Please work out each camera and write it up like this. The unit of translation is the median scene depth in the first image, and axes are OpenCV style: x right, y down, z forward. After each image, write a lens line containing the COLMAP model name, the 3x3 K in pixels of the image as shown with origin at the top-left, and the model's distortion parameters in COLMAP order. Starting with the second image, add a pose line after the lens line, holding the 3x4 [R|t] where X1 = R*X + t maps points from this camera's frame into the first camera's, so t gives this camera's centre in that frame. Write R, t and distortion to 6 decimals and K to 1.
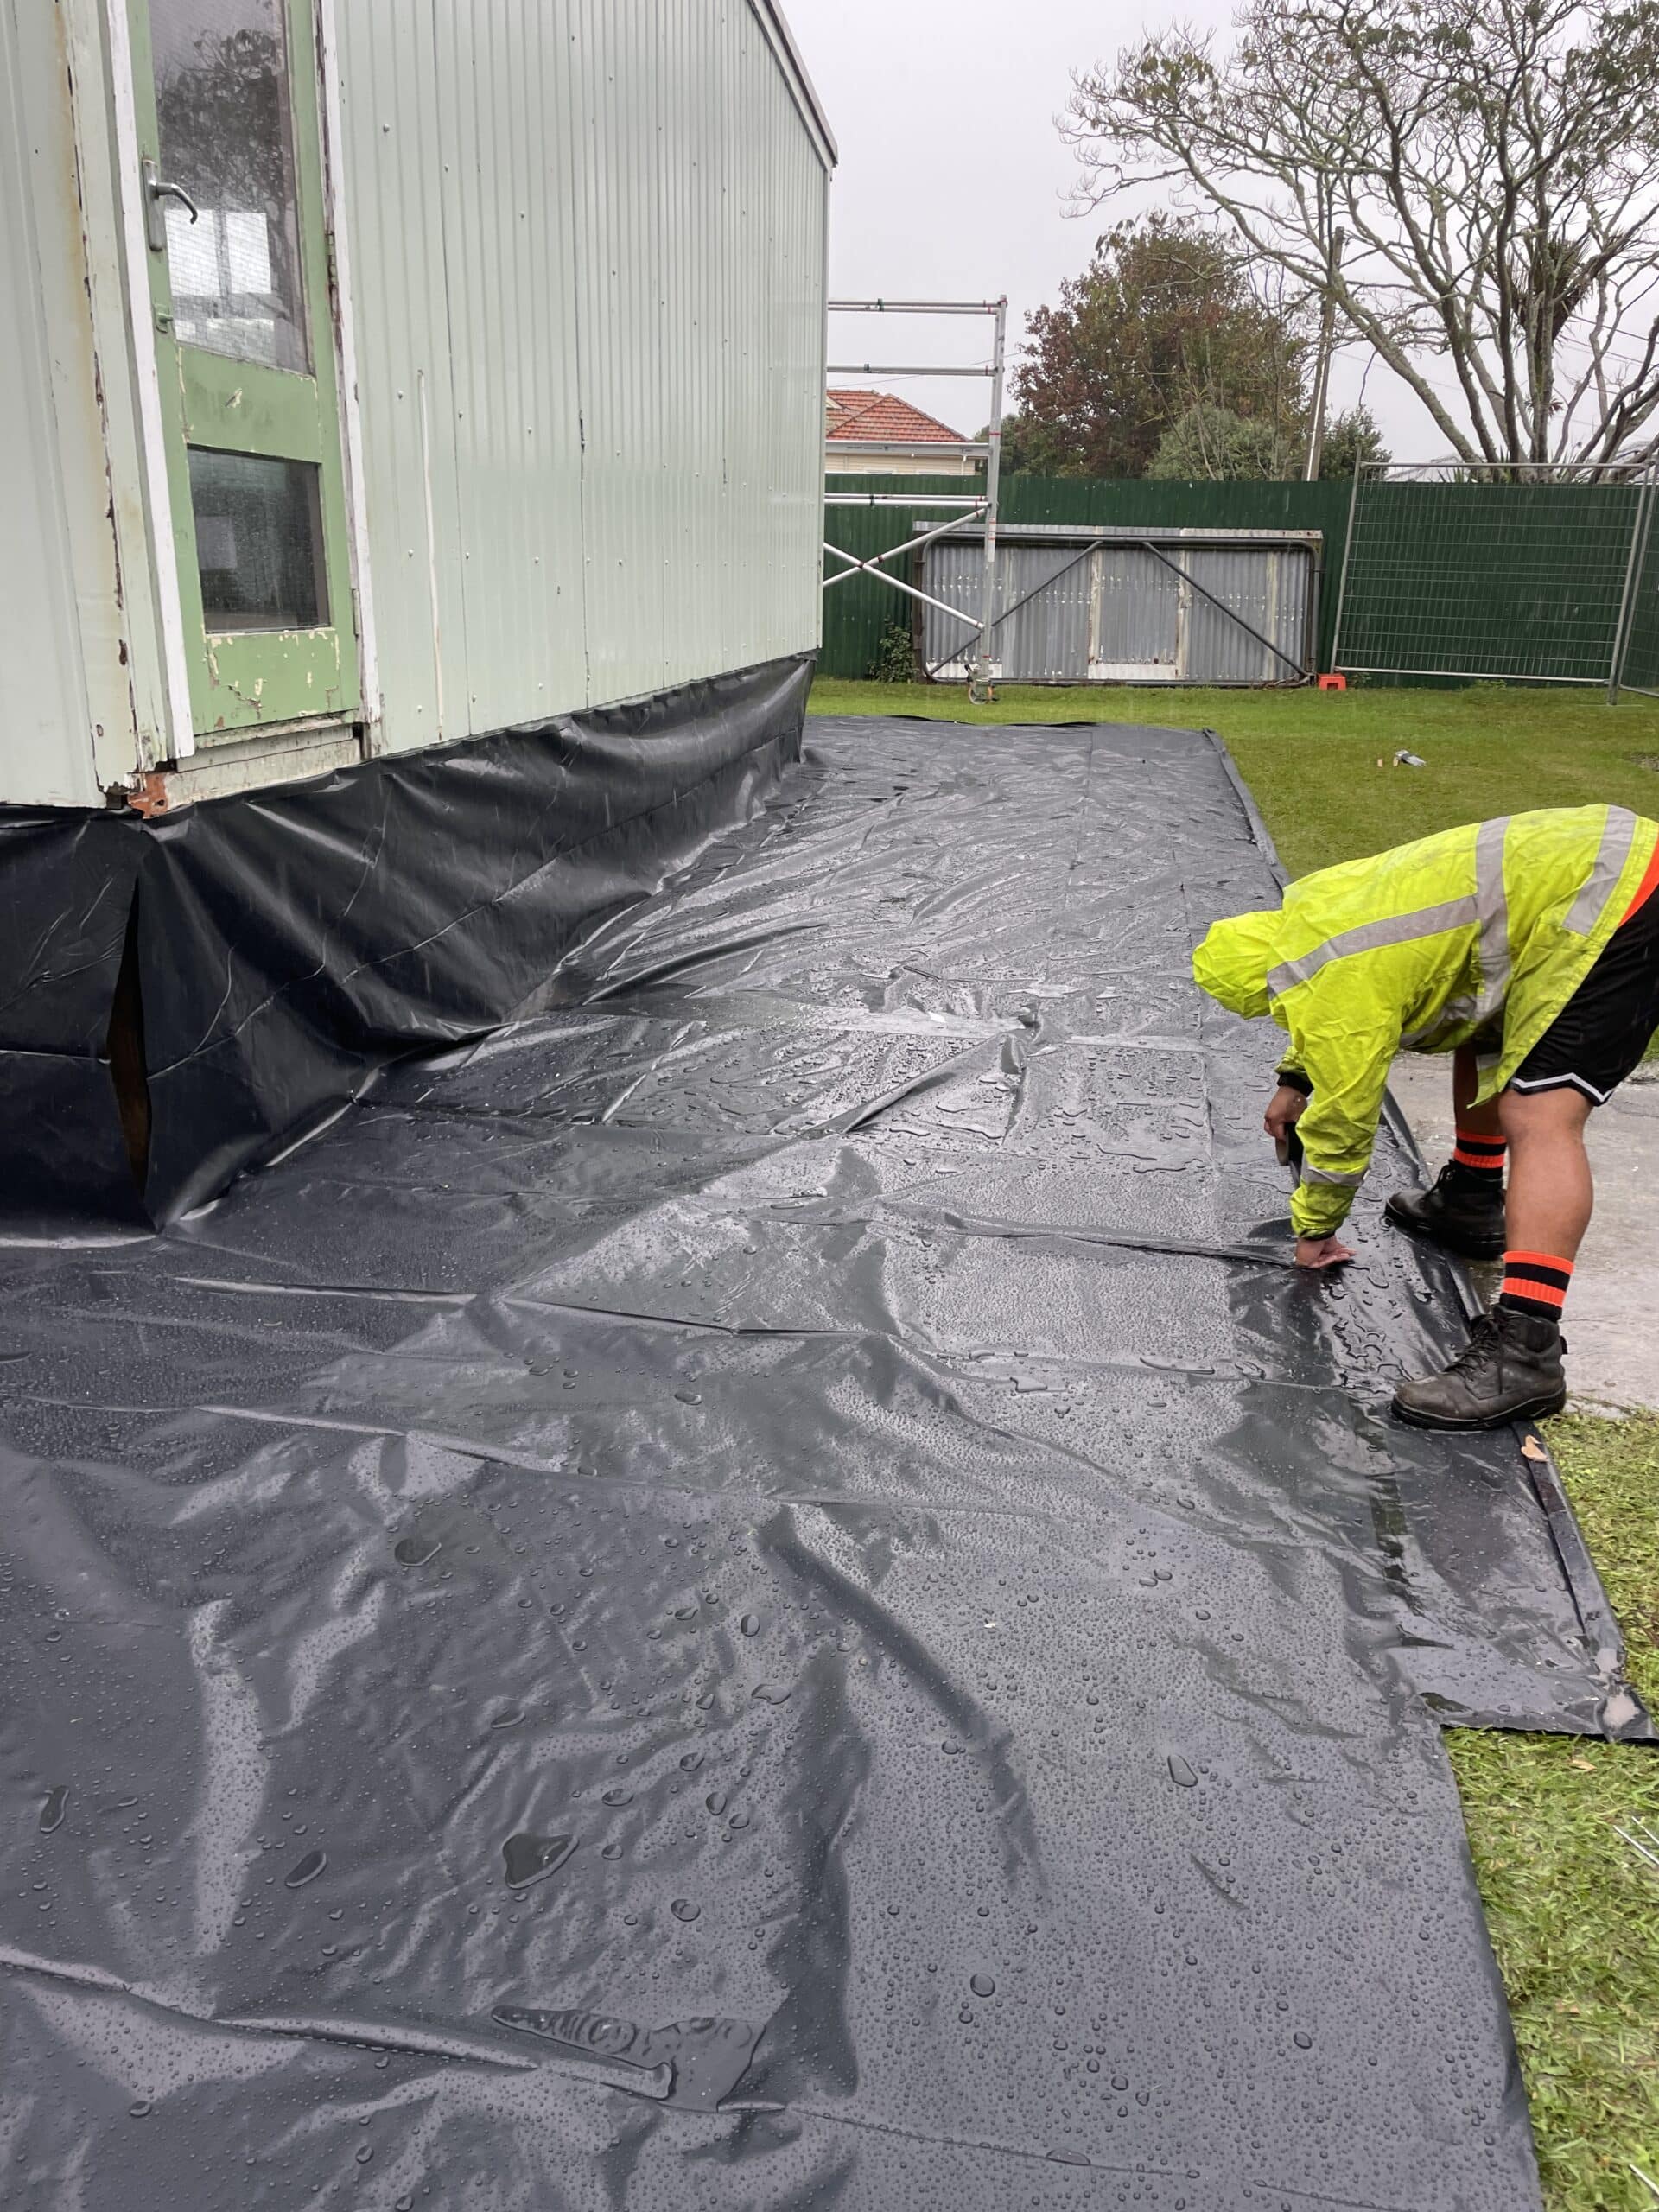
lens RADIAL K [[1663.5, 0, 829.5], [0, 1663.5, 1106.0], [0, 0, 1]] dist [0.103055, -0.130986]
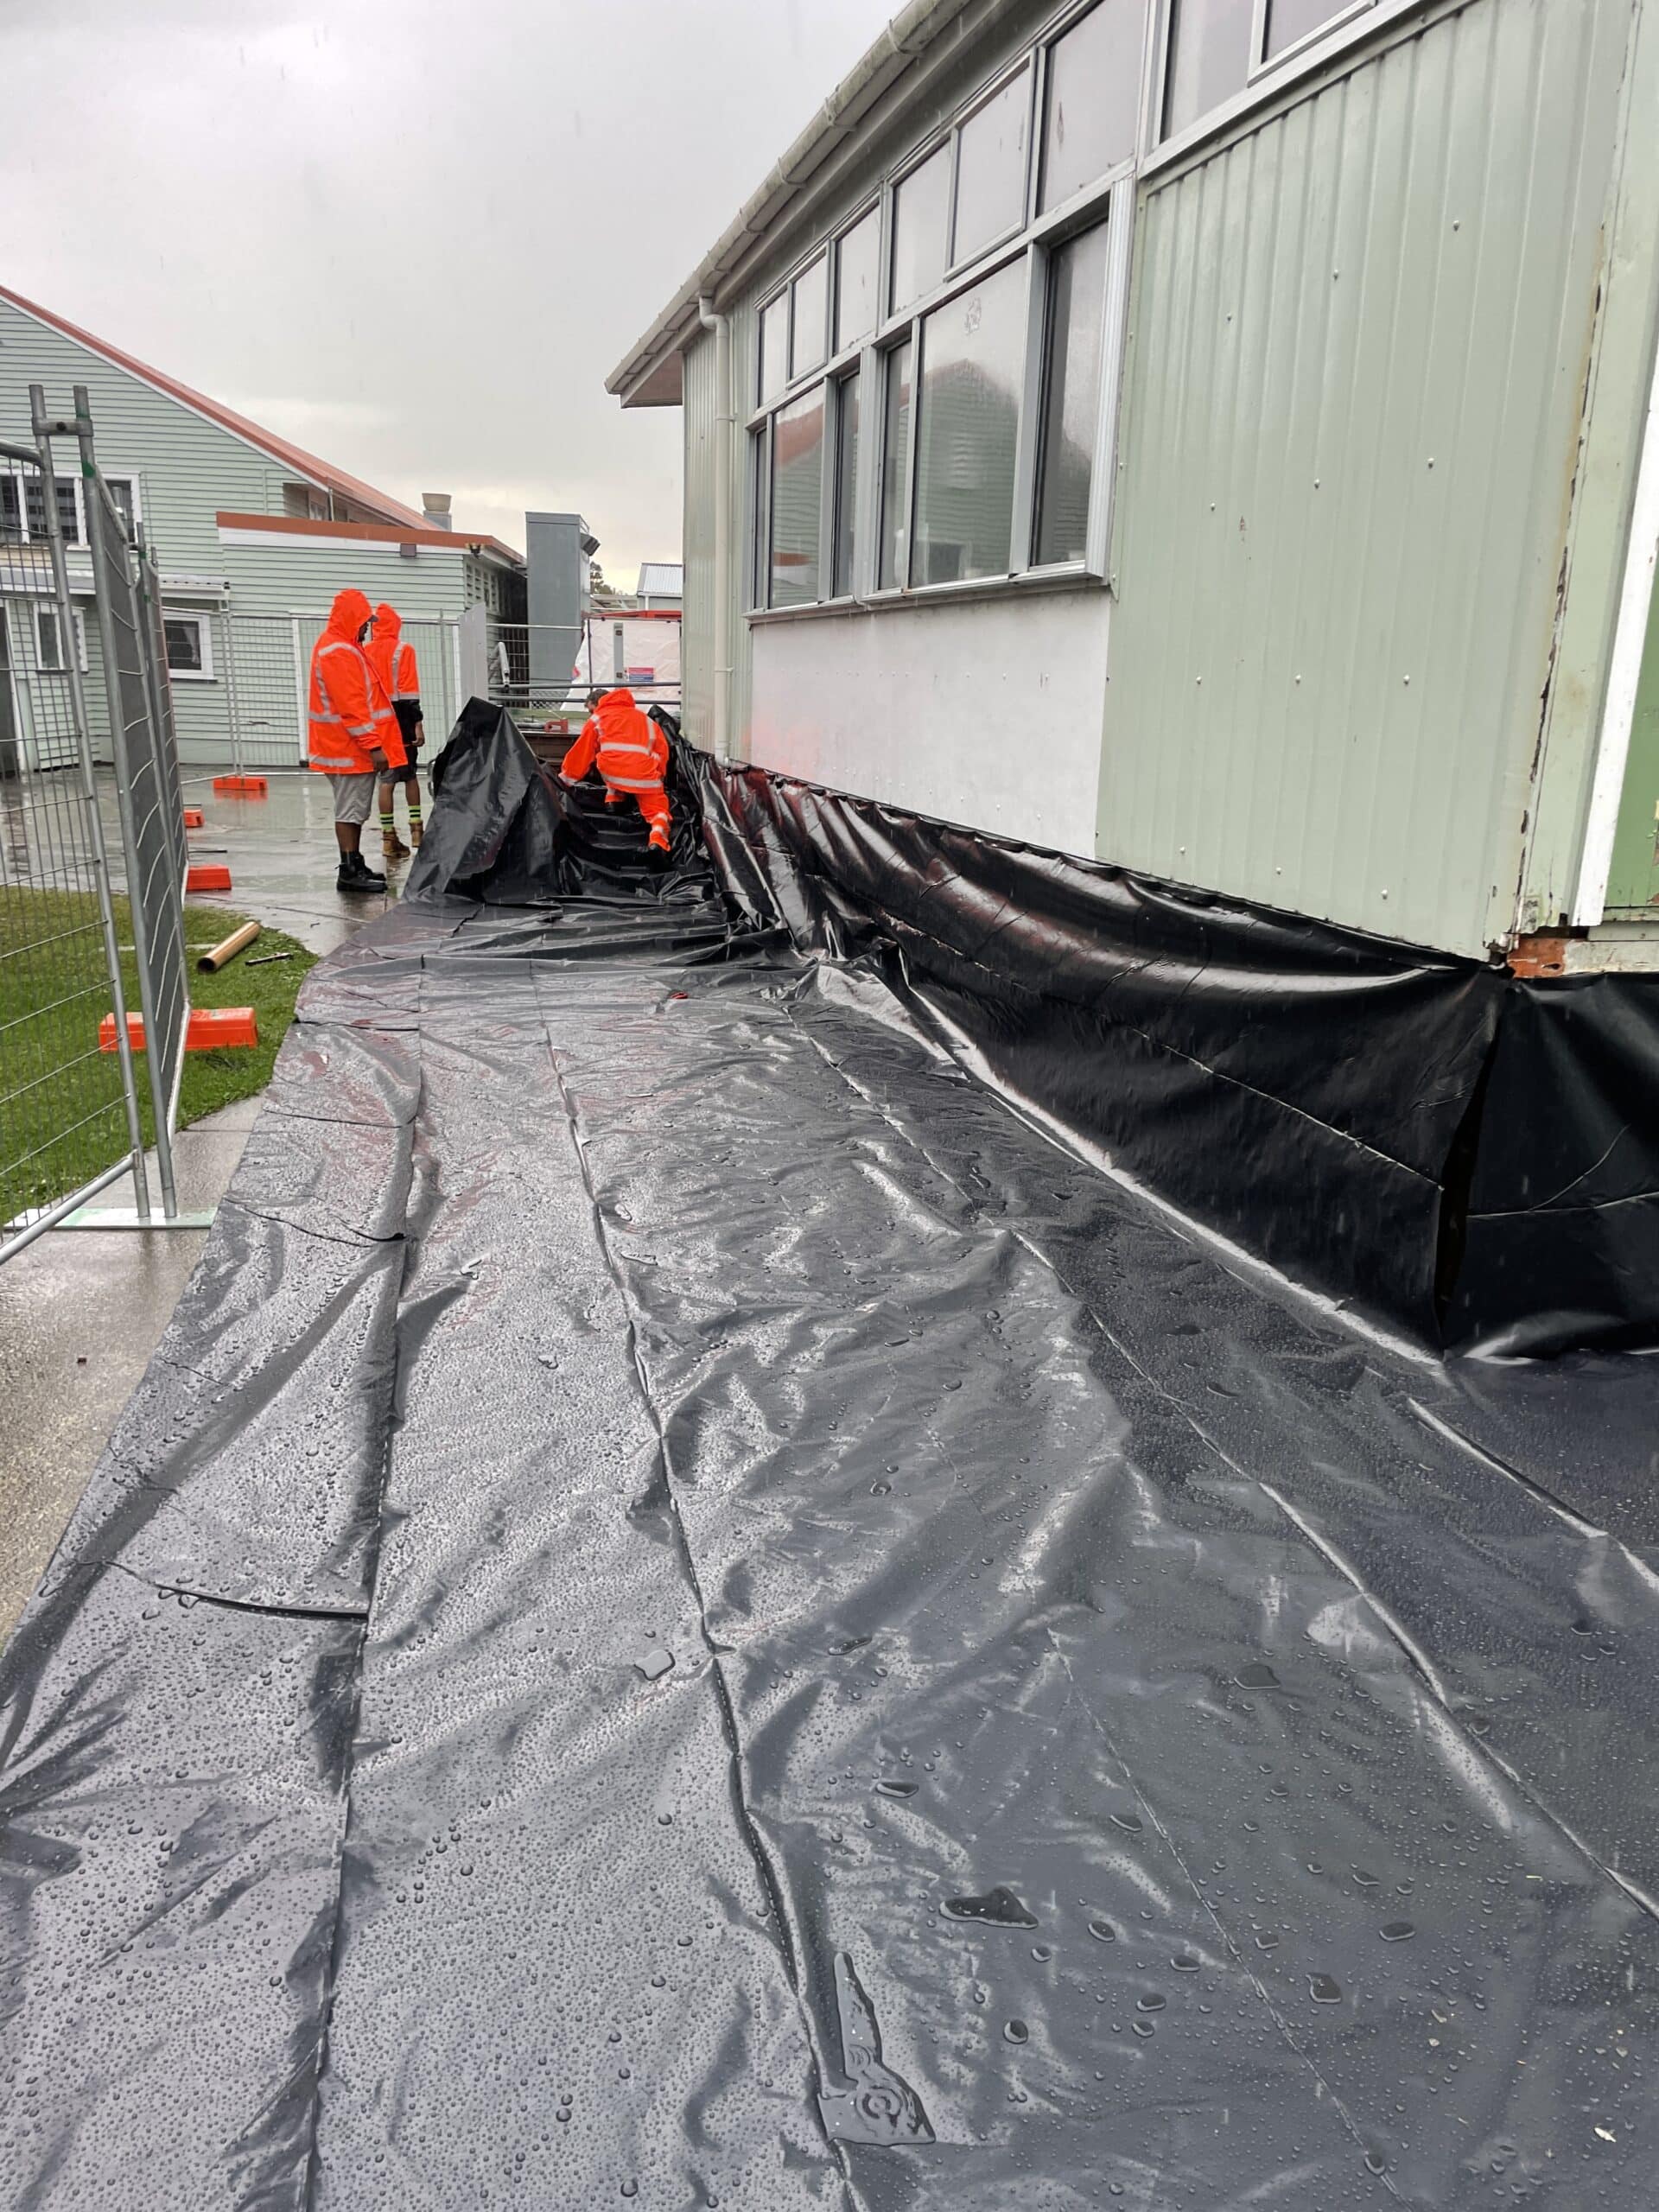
lens RADIAL K [[1661.8, 0, 831.3], [0, 1661.8, 1147.2], [0, 0, 1]] dist [0.101862, -0.129539]
pose [[0.374176, 0.244362, -0.894583, 0.388751], [-0.299659, 0.944768, 0.132732, -0.079329], [0.877608, 0.218405, 0.426735, 0.195143]]
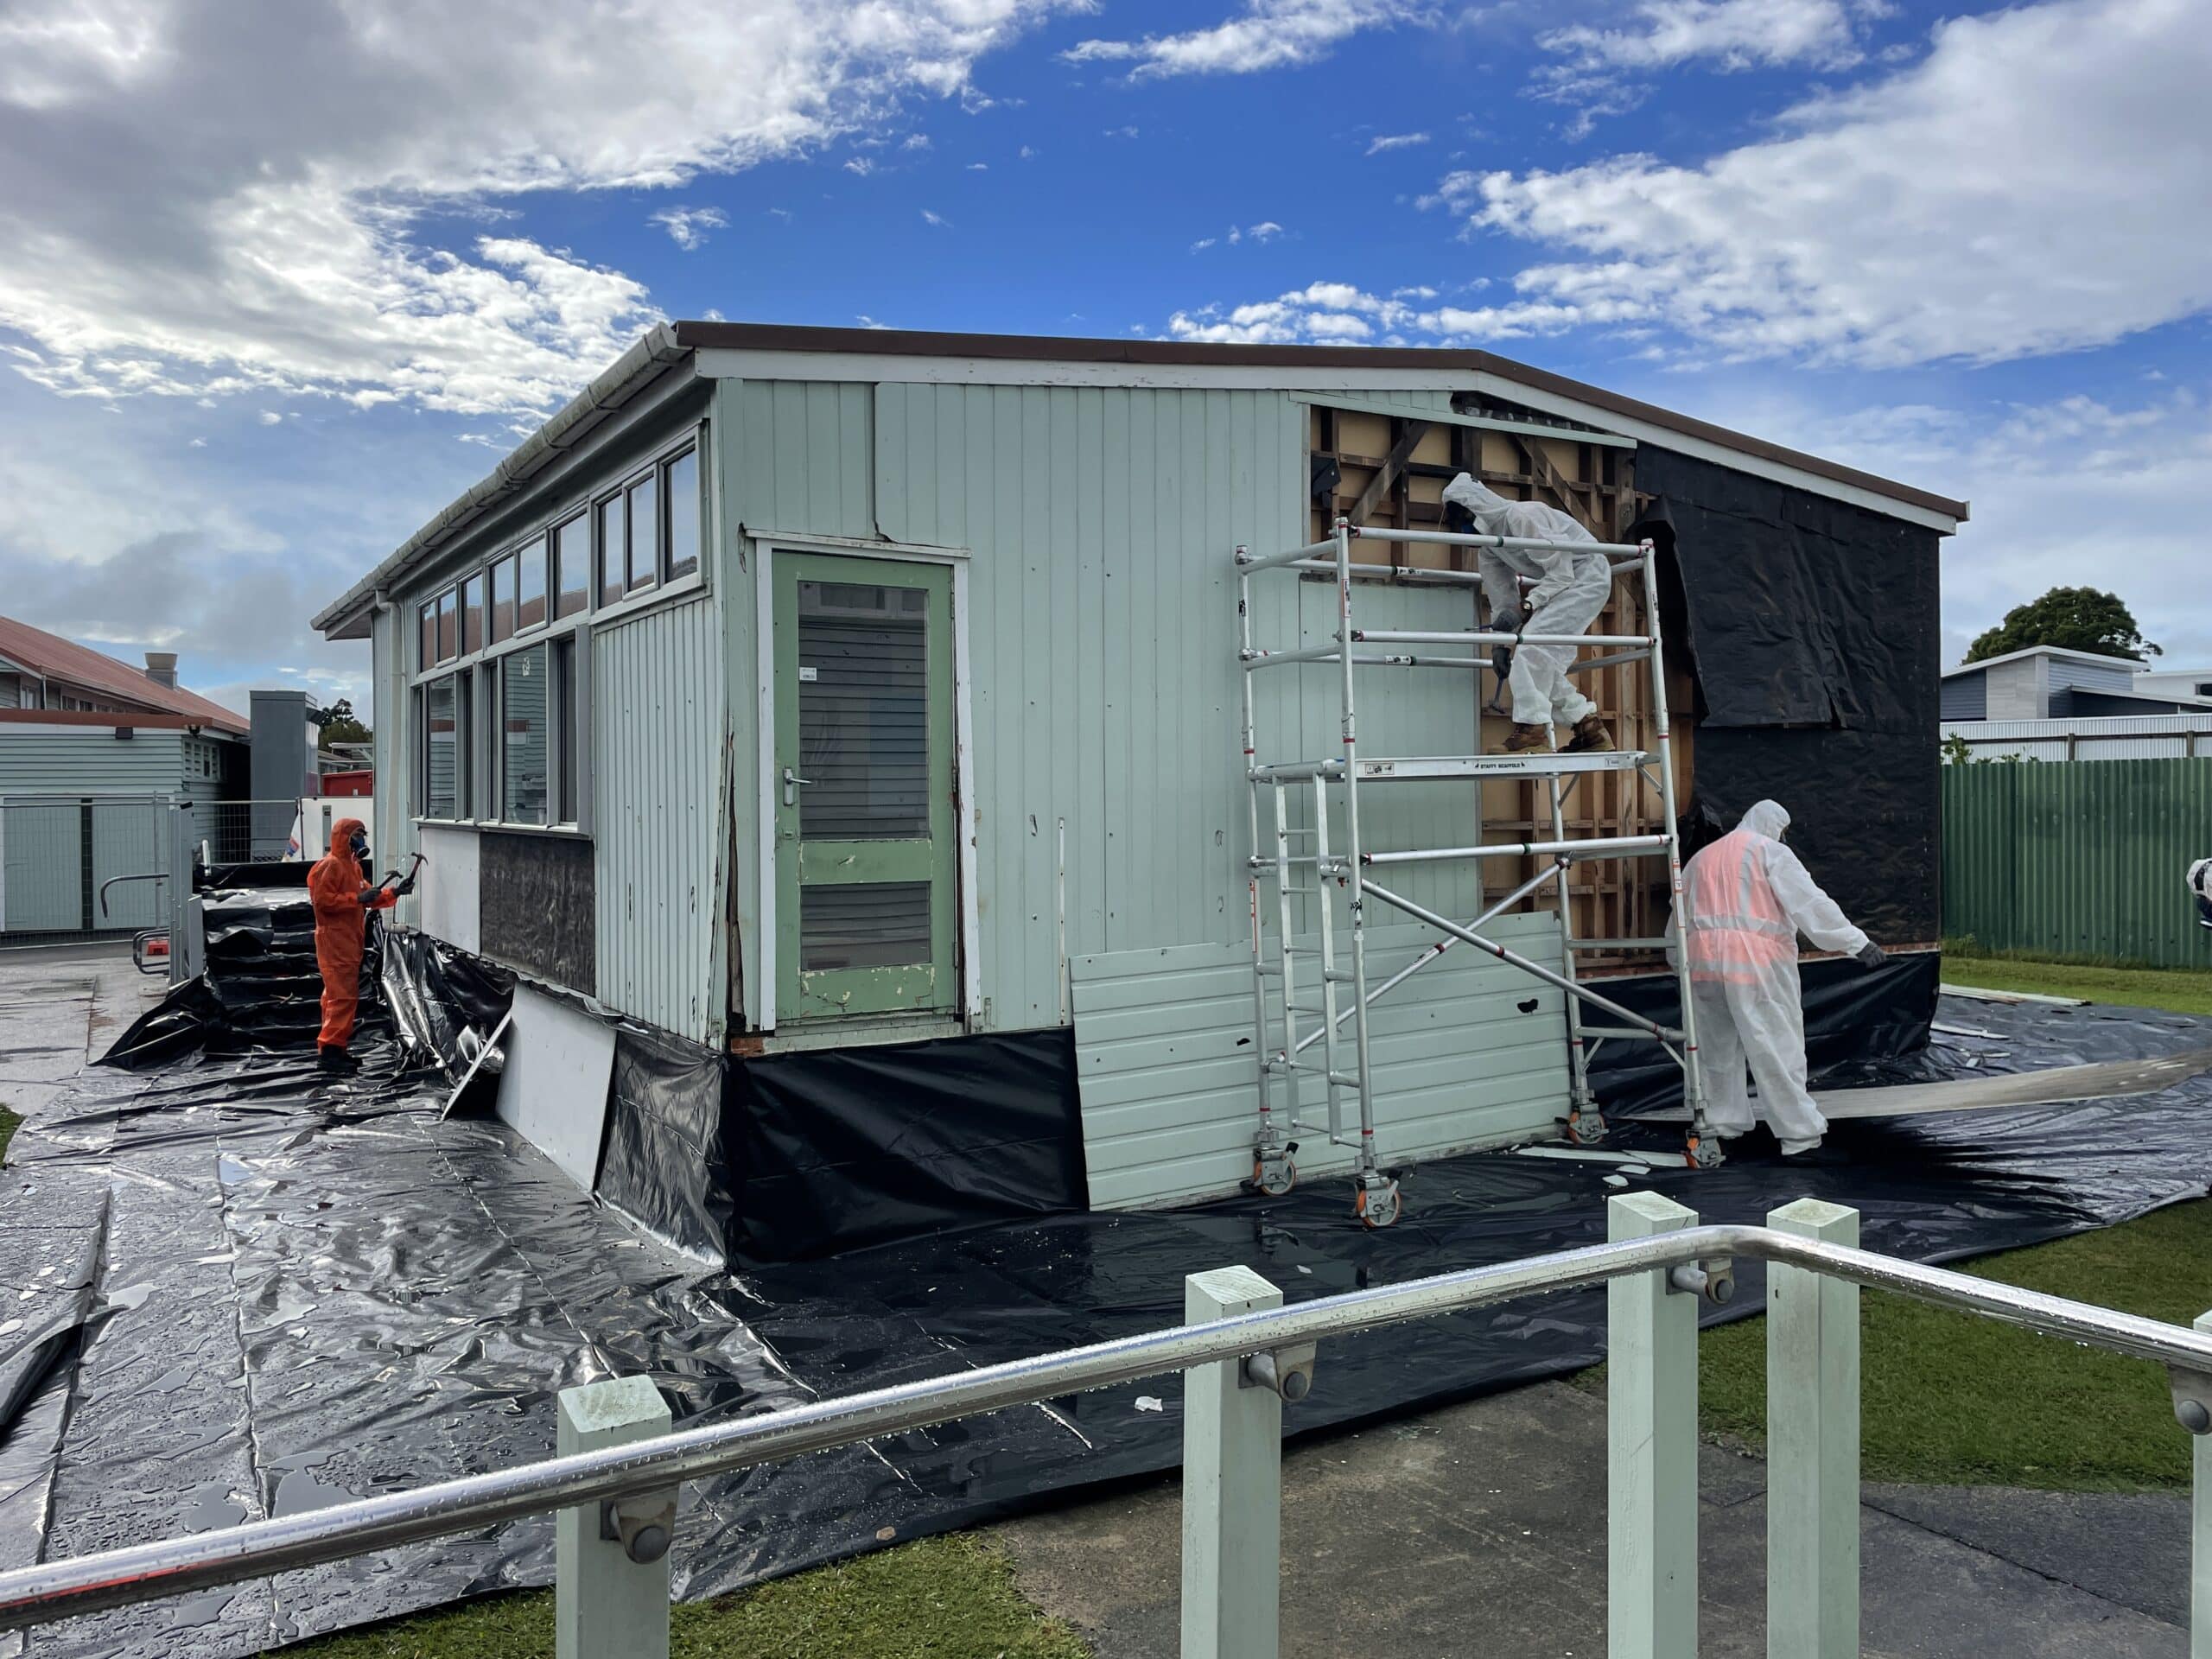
lens RADIAL K [[1661.8, 0, 1098.6], [0, 1661.8, 814.8], [0, 0, 1]] dist [0.101862, -0.129539]
pose [[0.619369, -0.013283, -0.784988, 1.459962], [-0.222615, 0.955849, -0.191822, -0.155768], [0.752877, 0.293558, 0.589066, 0.028388]]
